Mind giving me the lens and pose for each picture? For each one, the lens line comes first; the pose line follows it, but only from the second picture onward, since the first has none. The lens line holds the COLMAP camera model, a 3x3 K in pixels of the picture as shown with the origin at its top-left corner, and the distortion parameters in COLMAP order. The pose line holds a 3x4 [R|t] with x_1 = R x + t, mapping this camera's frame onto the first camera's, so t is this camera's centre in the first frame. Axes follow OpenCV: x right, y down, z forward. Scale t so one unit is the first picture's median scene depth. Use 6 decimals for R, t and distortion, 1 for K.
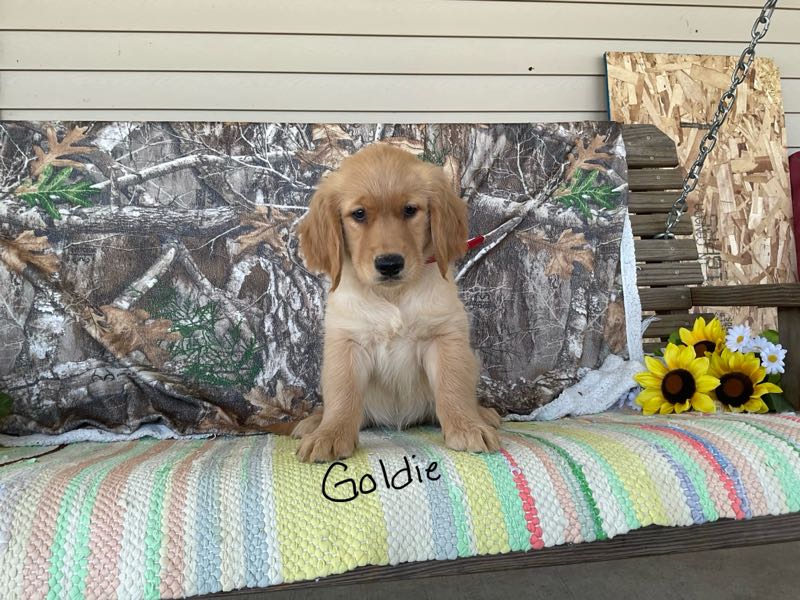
lens RADIAL K [[656.3, 0, 402.5], [0, 656.3, 300.2], [0, 0, 1]] dist [0.026141, -0.087433]
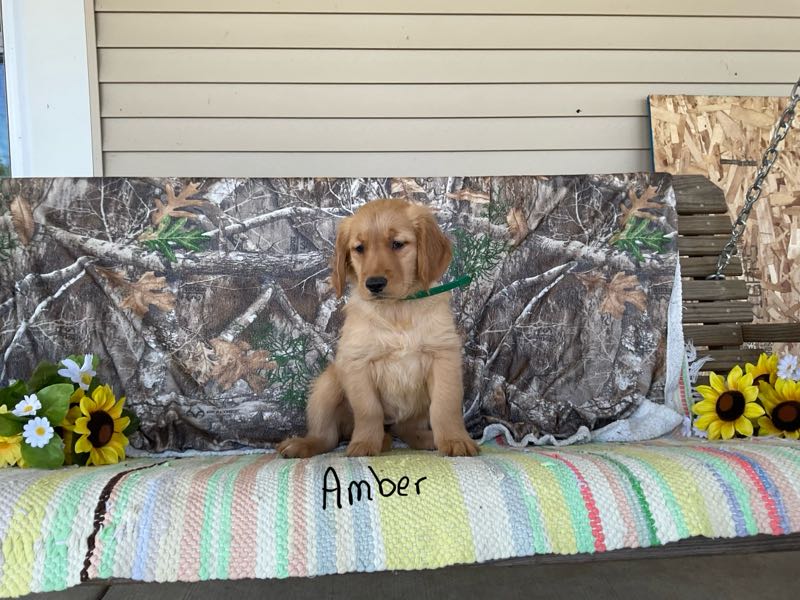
lens RADIAL K [[653.8, 0, 391.8], [0, 653.8, 297.5], [0, 0, 1]] dist [0.060669, -0.152957]
pose [[0.996057, 0.006681, -0.088468, -0.036639], [-0.011649, 0.998377, -0.055751, -0.000595], [0.087952, 0.056561, 0.994518, -0.121193]]
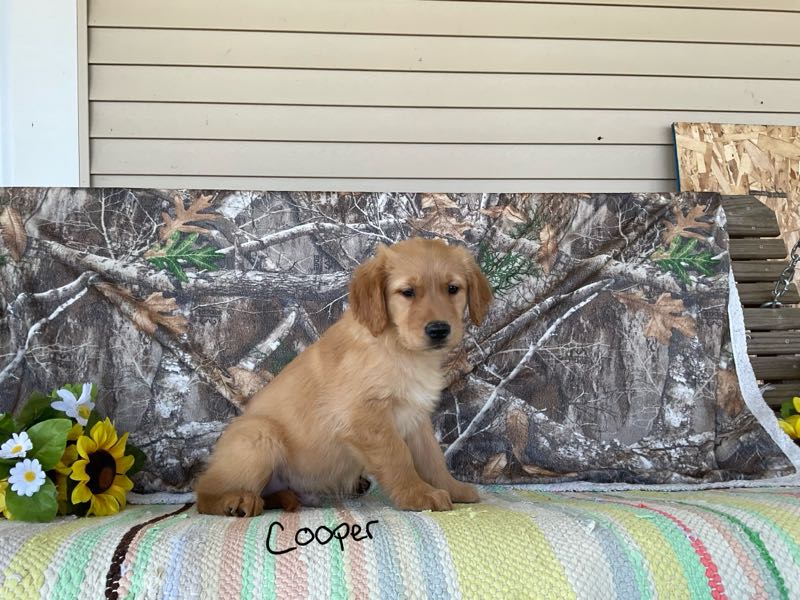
lens RADIAL K [[650.5, 0, 396.7], [0, 650.5, 305.4], [0, 0, 1]] dist [0.044274, -0.111782]
pose [[0.998702, 0.009544, -0.050028, -0.131836], [-0.014593, 0.994724, -0.101546, 0.013606], [0.048795, 0.102144, 0.993572, -0.011633]]
